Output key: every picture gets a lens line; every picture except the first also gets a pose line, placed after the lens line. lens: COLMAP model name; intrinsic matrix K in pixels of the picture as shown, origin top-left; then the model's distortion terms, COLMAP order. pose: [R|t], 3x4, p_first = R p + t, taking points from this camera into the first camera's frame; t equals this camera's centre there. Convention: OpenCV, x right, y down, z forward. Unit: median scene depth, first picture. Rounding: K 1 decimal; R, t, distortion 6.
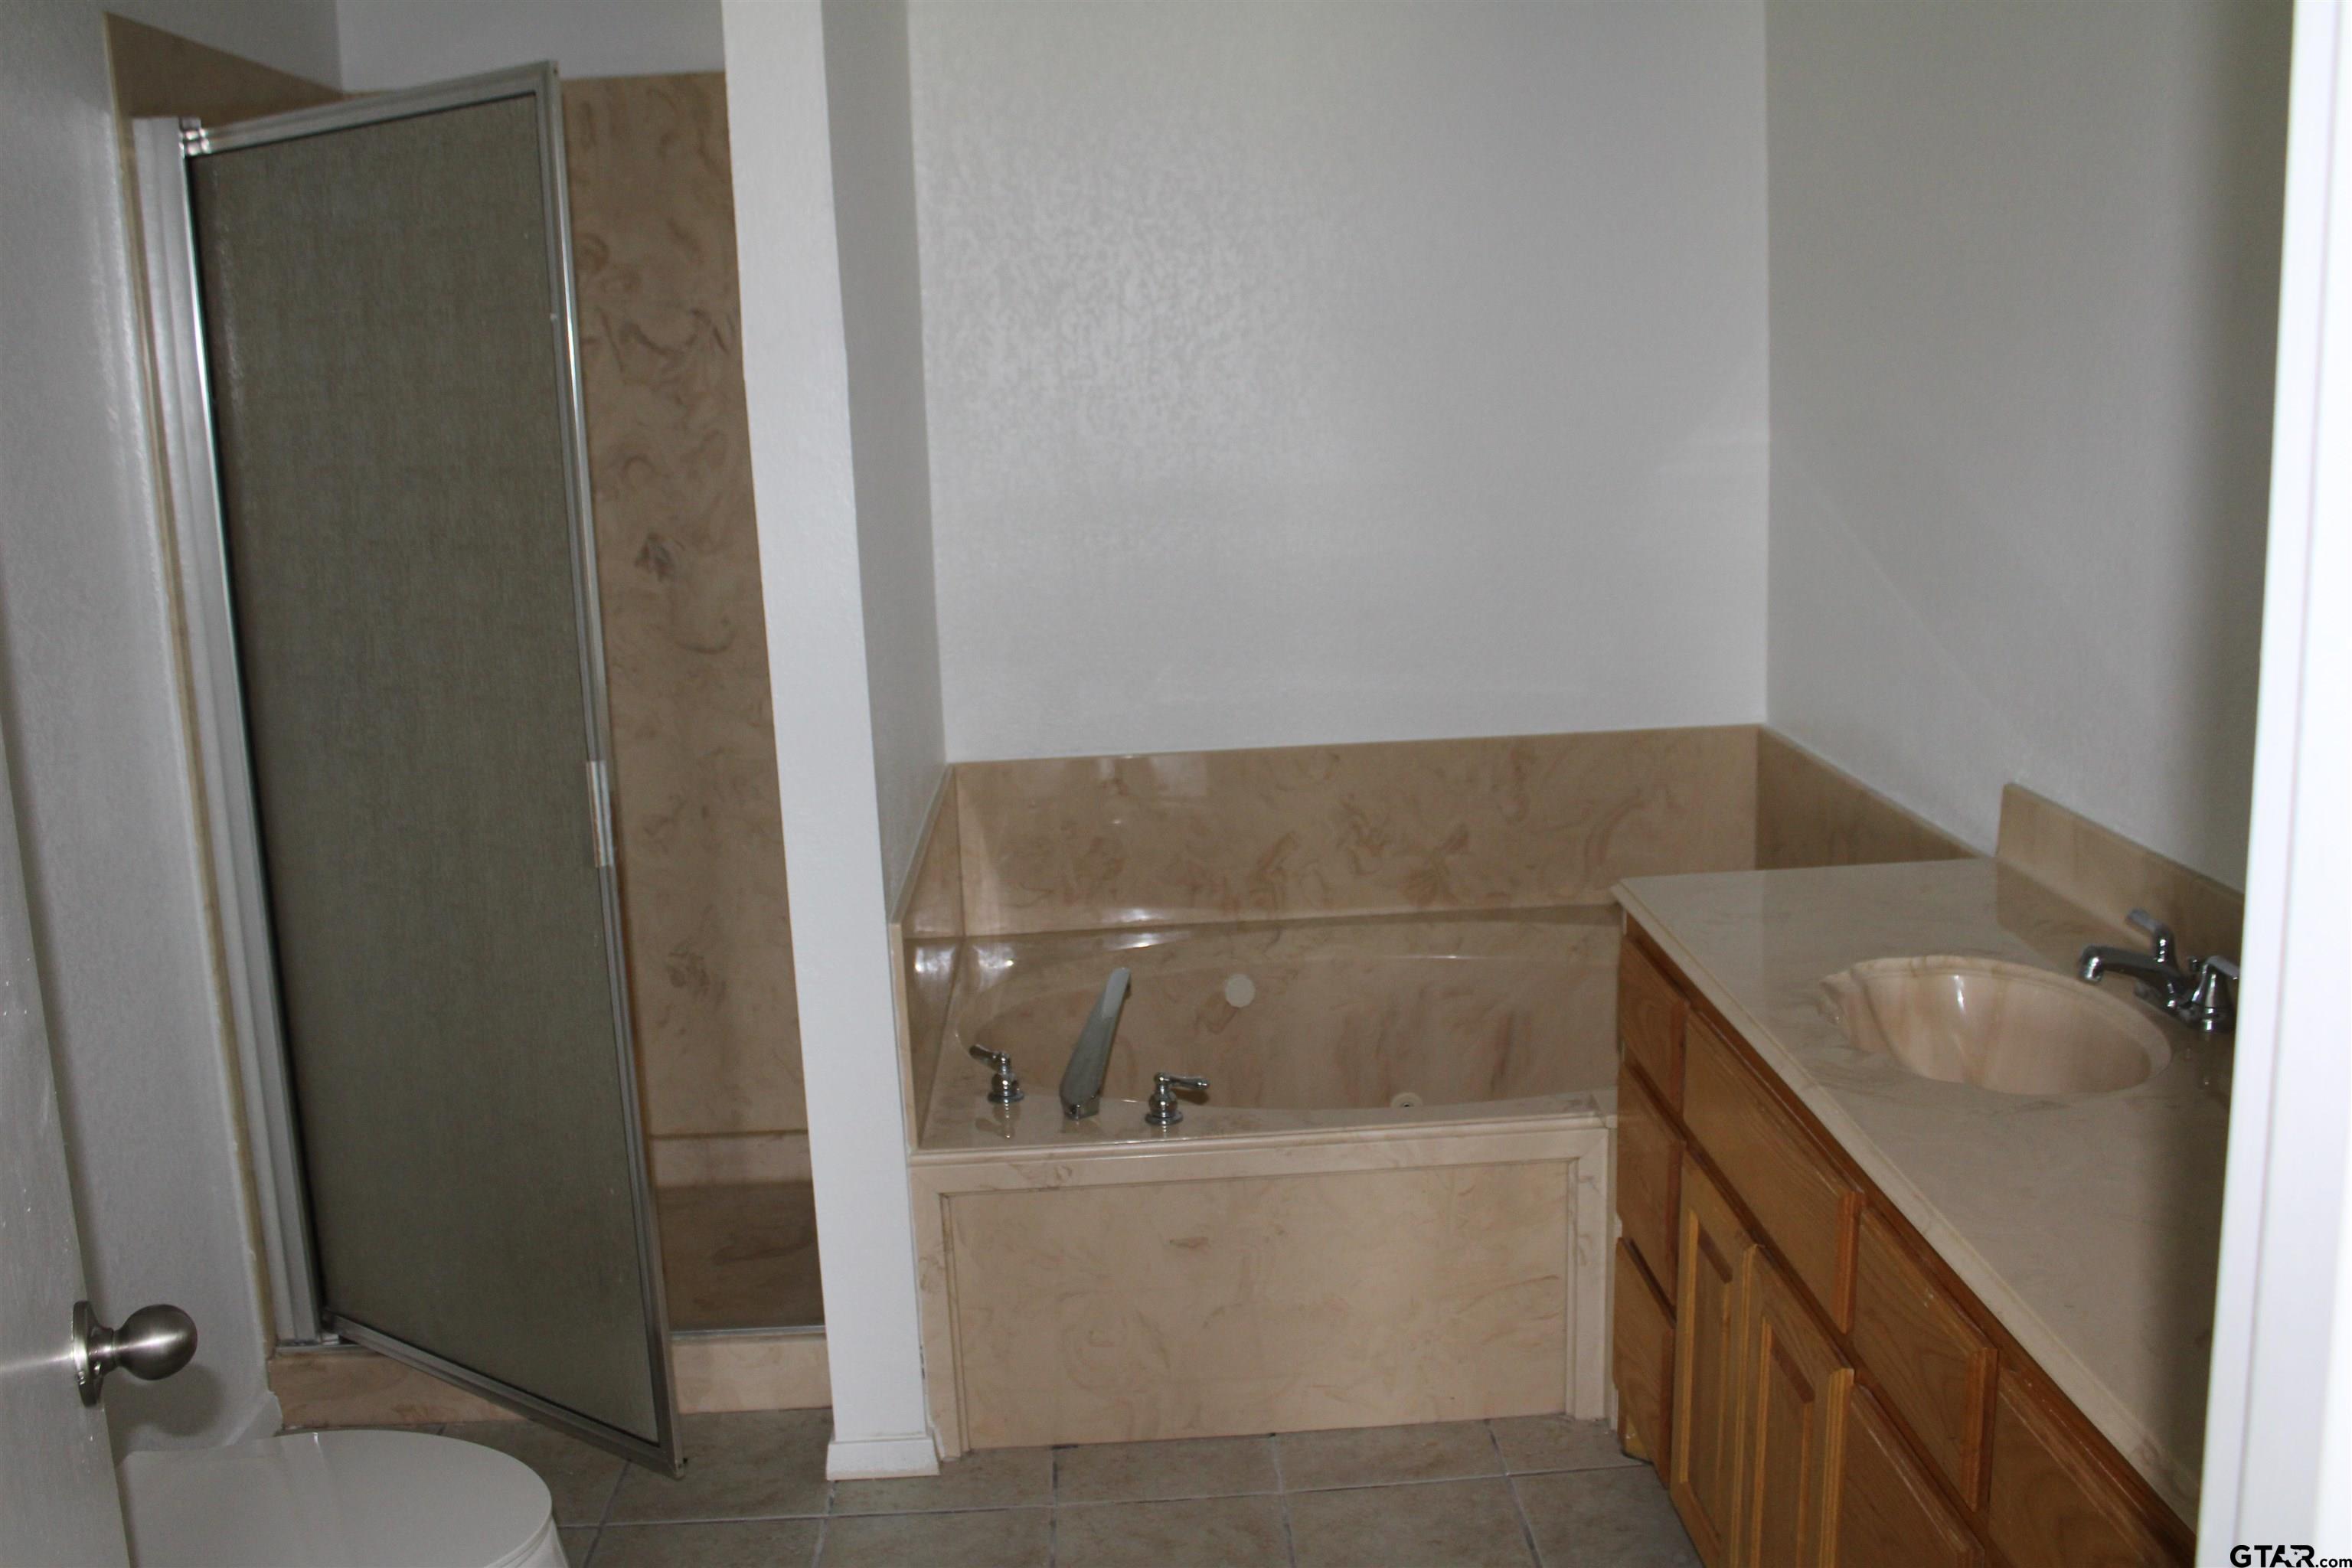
lens RADIAL K [[2141.7, 0, 1172.0], [0, 2141.7, 756.0], [0, 0, 1]] dist [-0.145858, 0.154330]
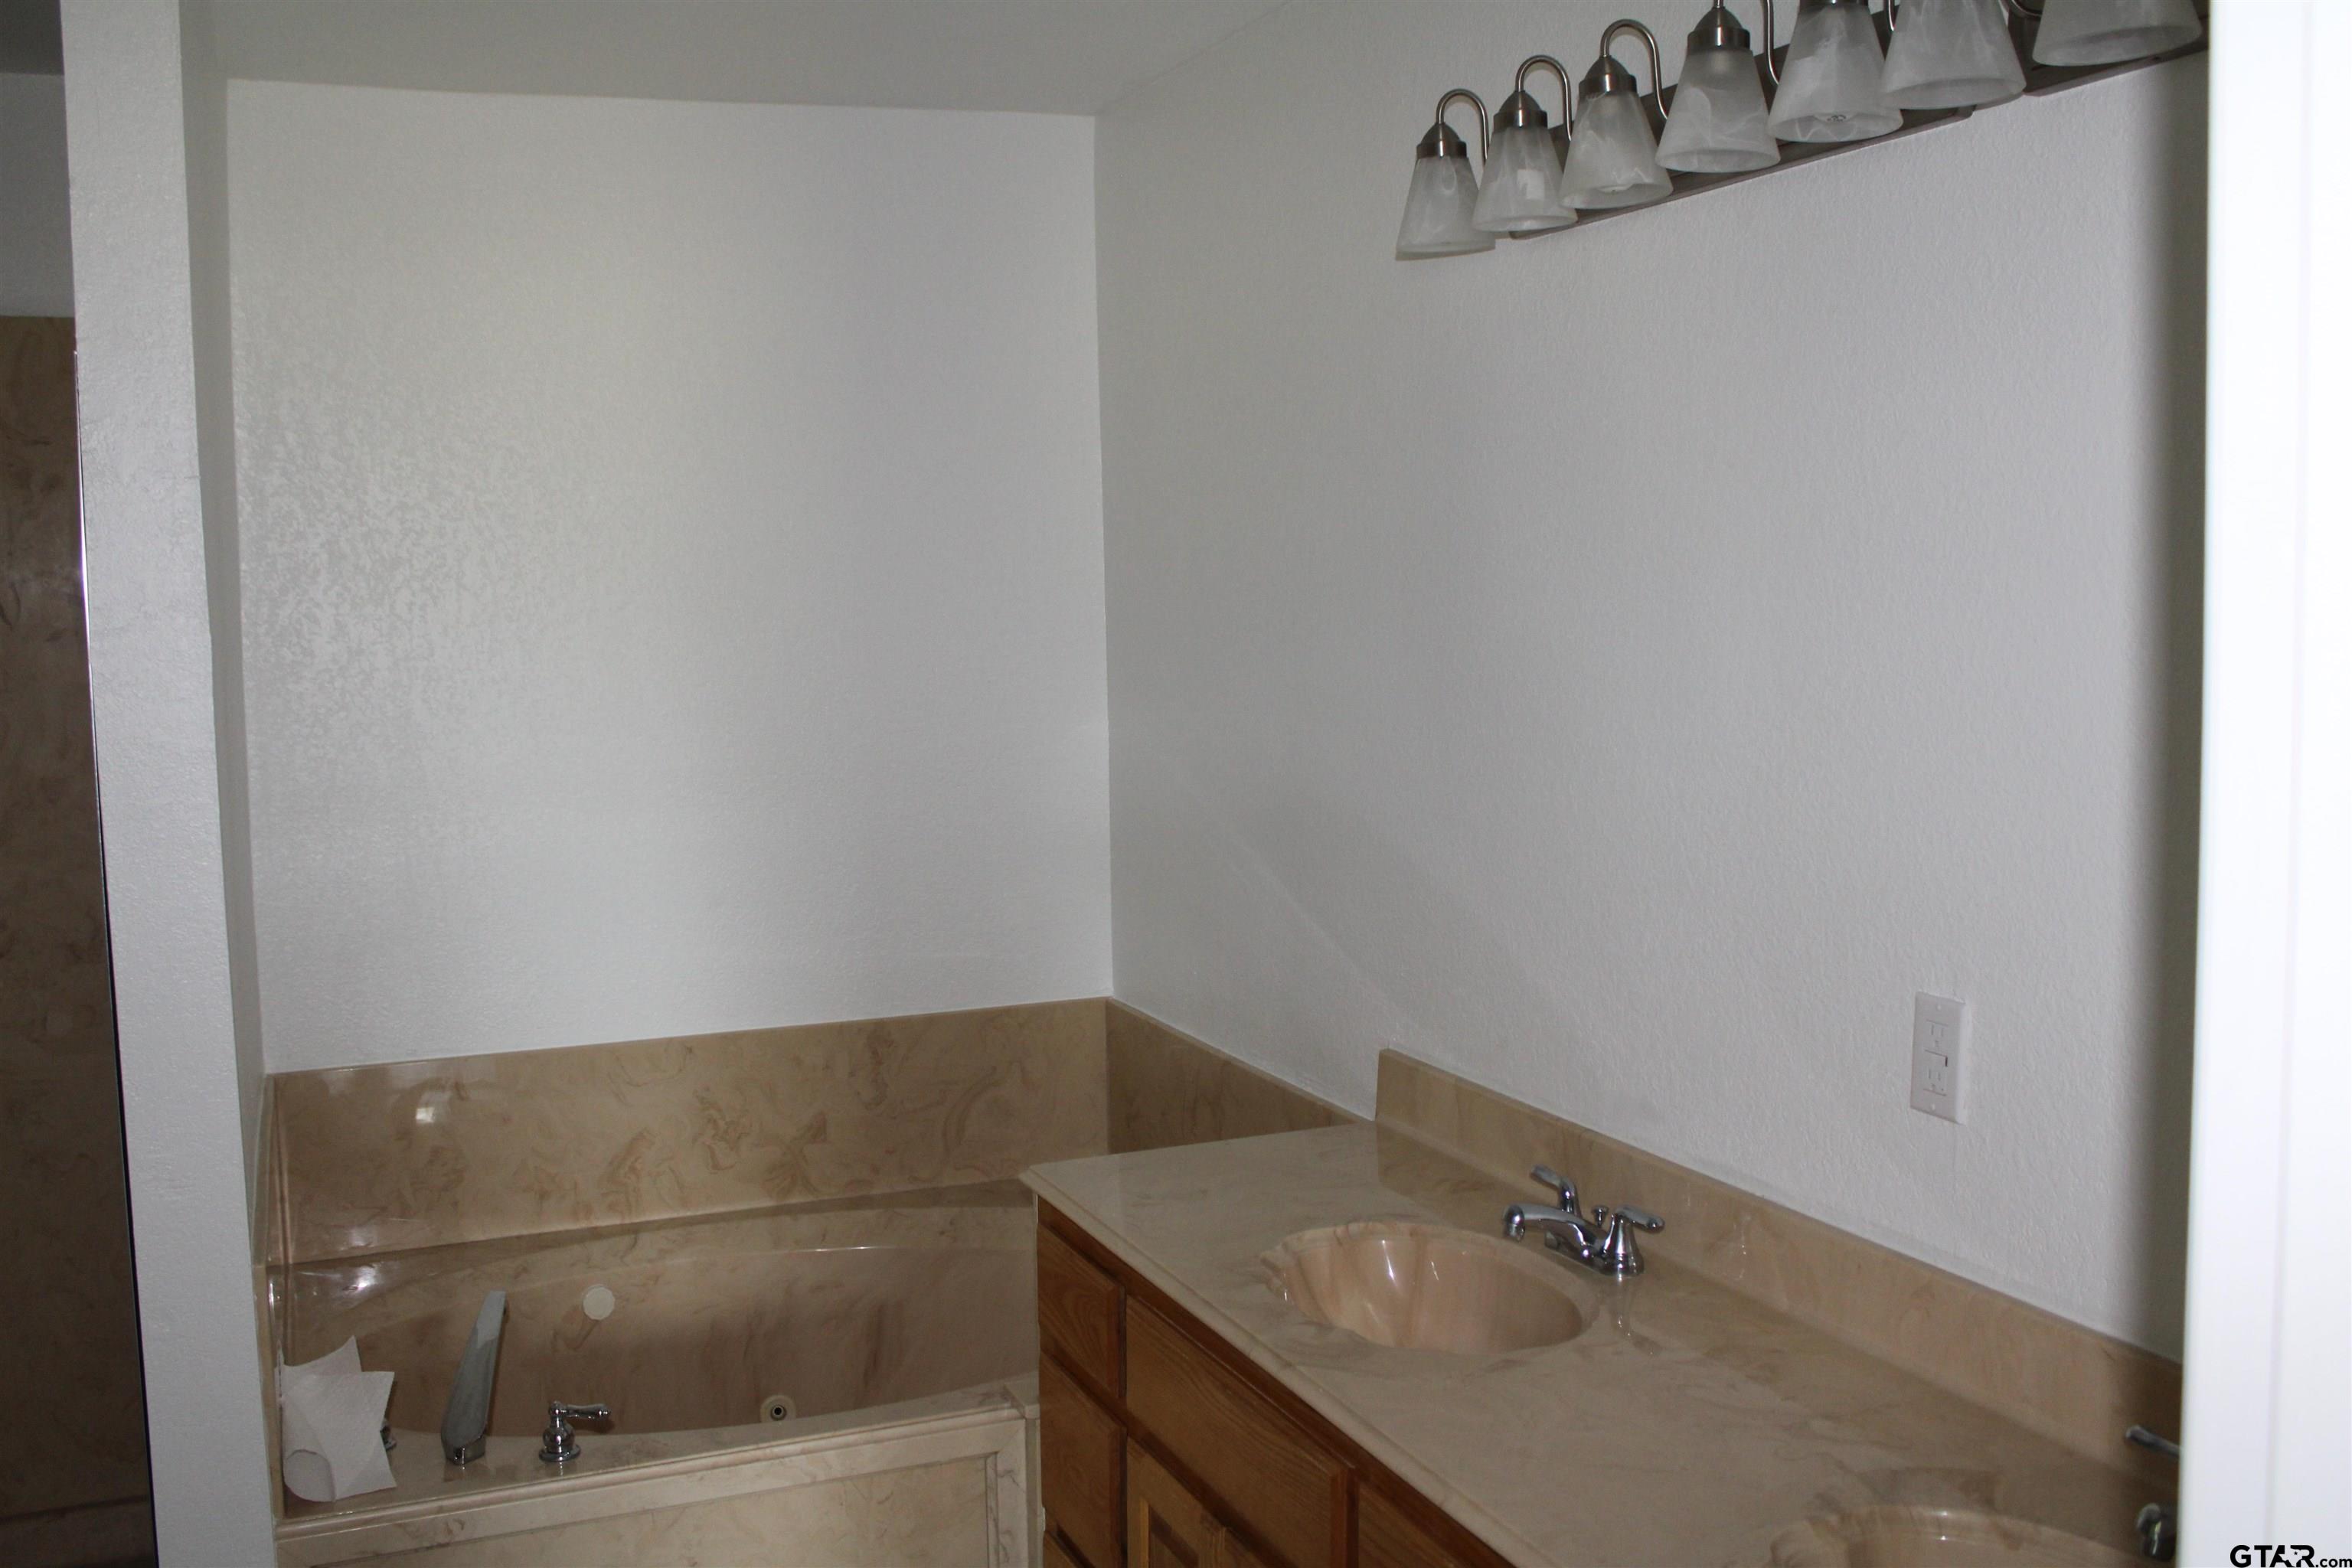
lens RADIAL K [[2141.7, 0, 1172.0], [0, 2141.7, 756.0], [0, 0, 1]] dist [-0.145858, 0.154330]
pose [[0.935794, -0.003886, 0.352525, -0.074901], [0.047031, 0.992378, -0.113904, -0.015363], [-0.349395, 0.123171, 0.928844, 0.022798]]
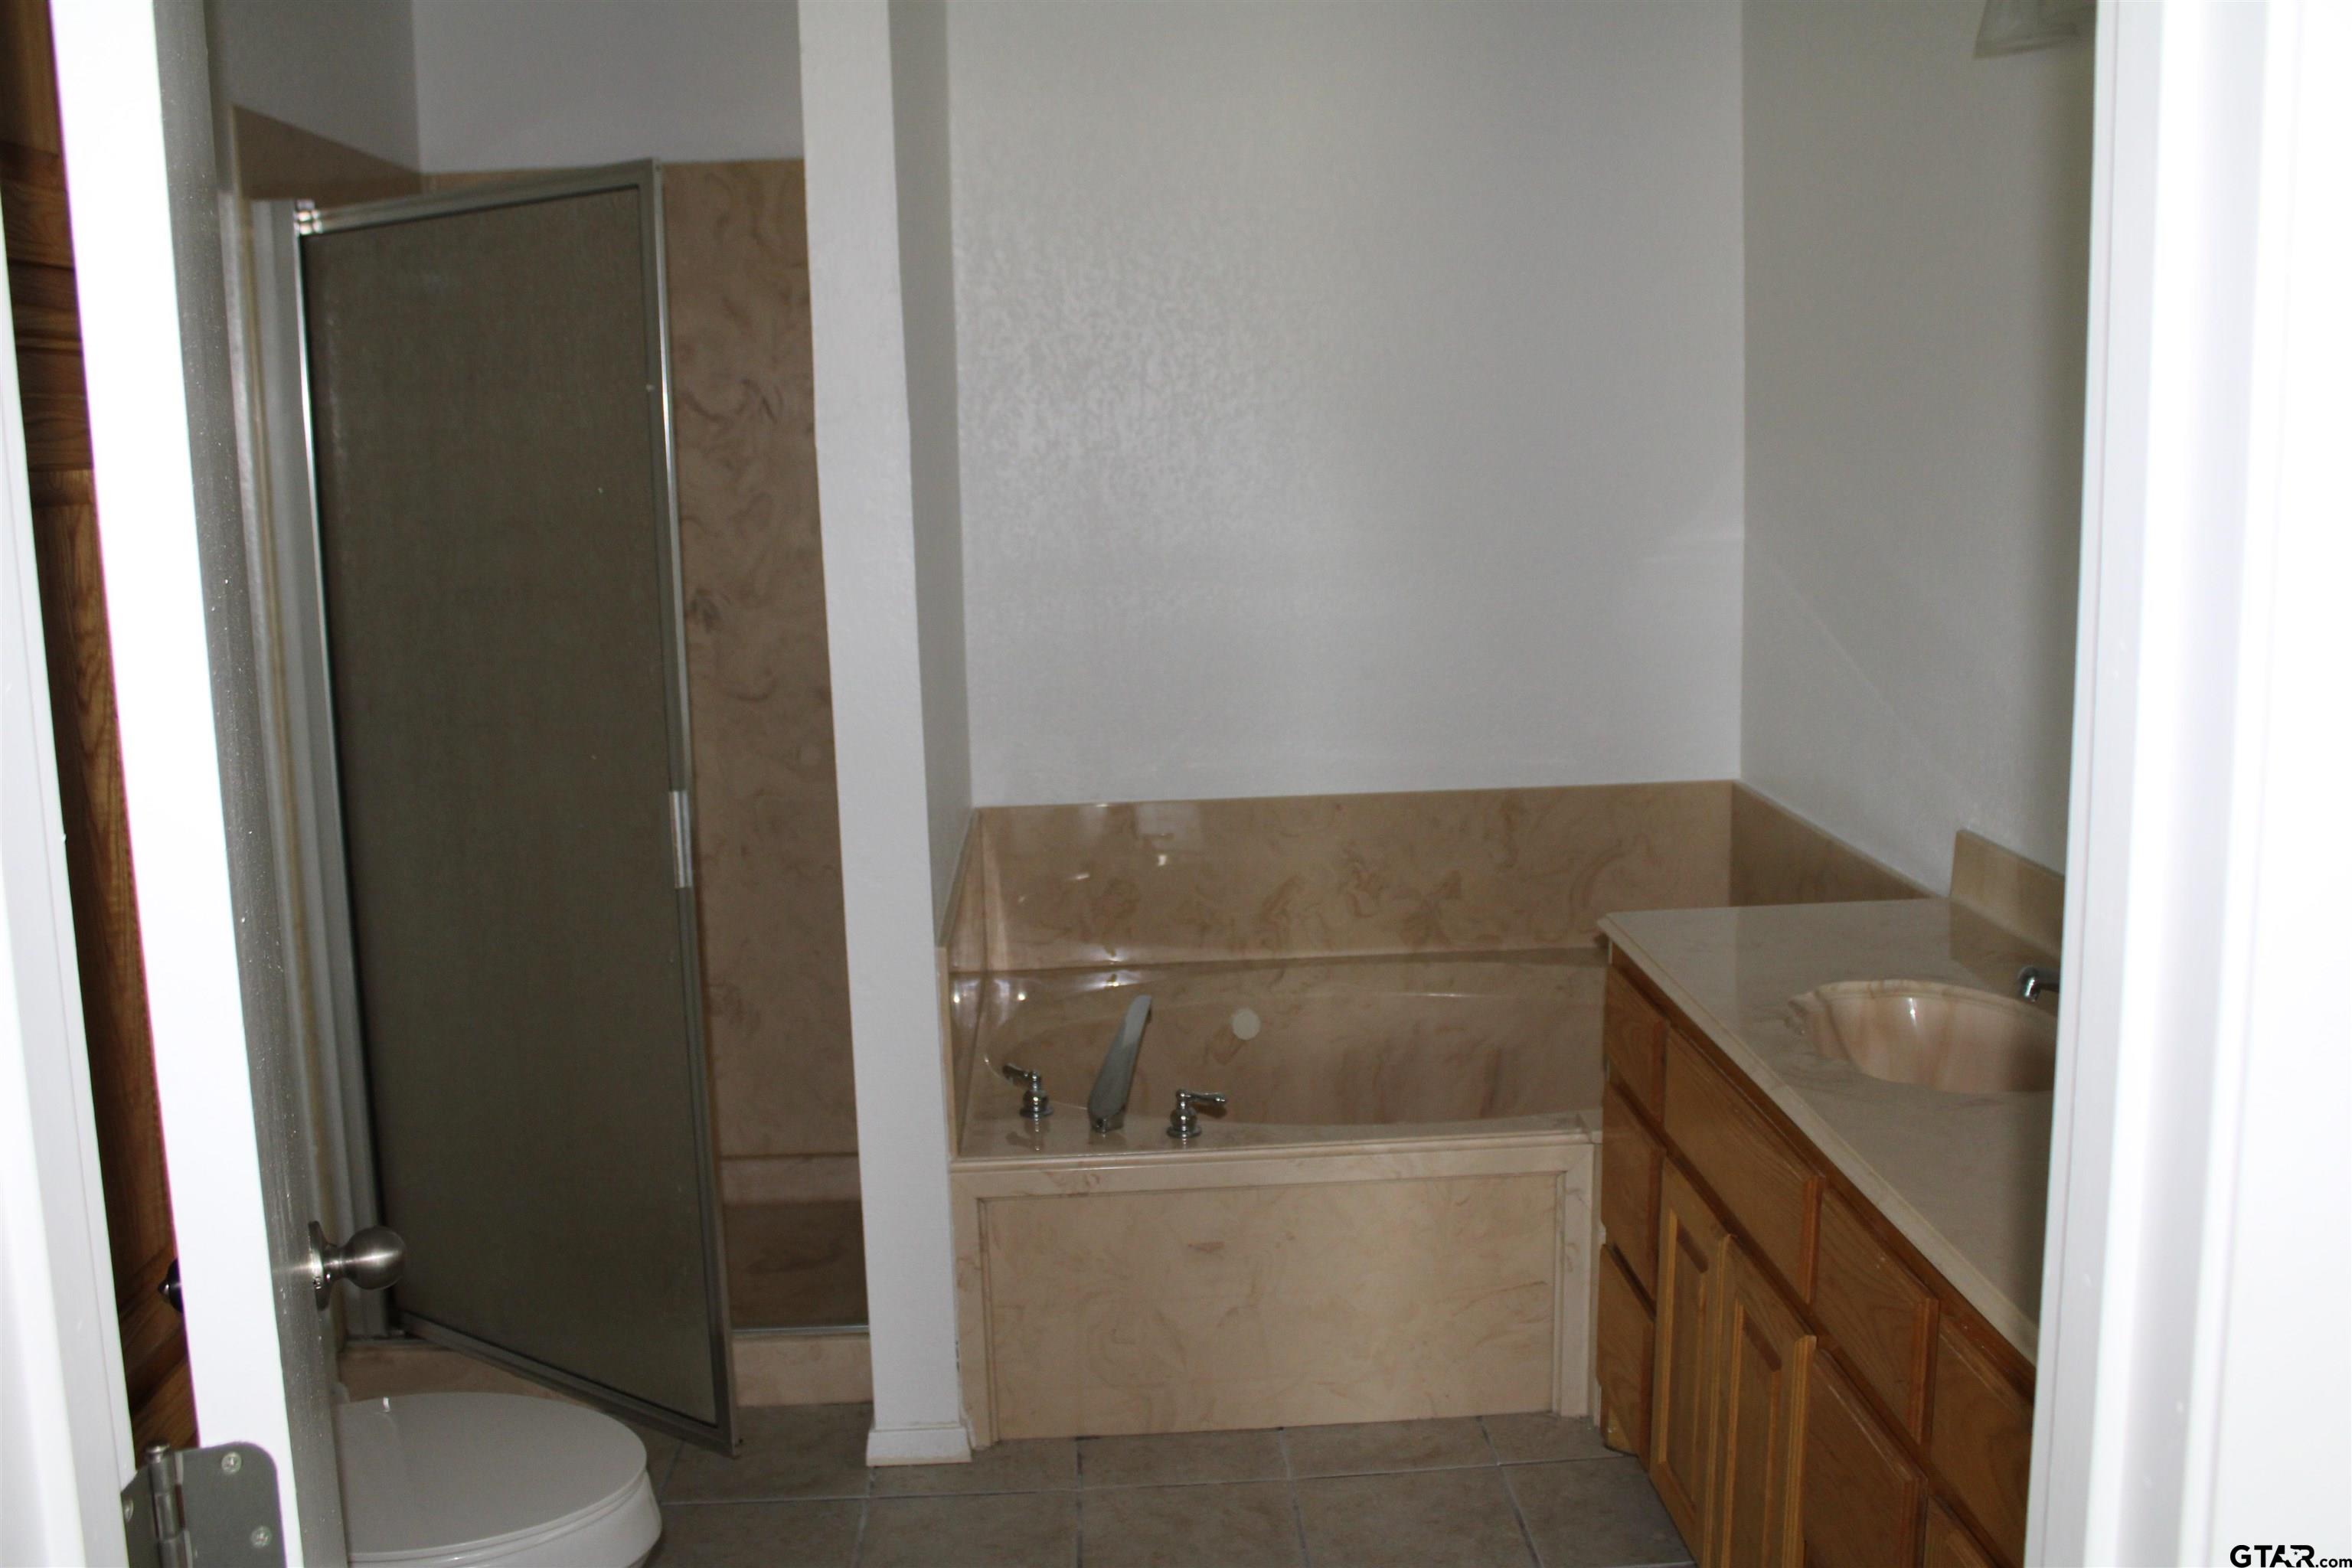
lens RADIAL K [[2141.7, 0, 1172.0], [0, 2141.7, 756.0], [0, 0, 1]] dist [-0.145858, 0.154330]
pose [[0.999854, 0.012378, 0.011743, -0.025068], [-0.011995, 0.999410, -0.032198, 0.014200], [-0.012134, 0.032053, 0.999413, -0.088322]]
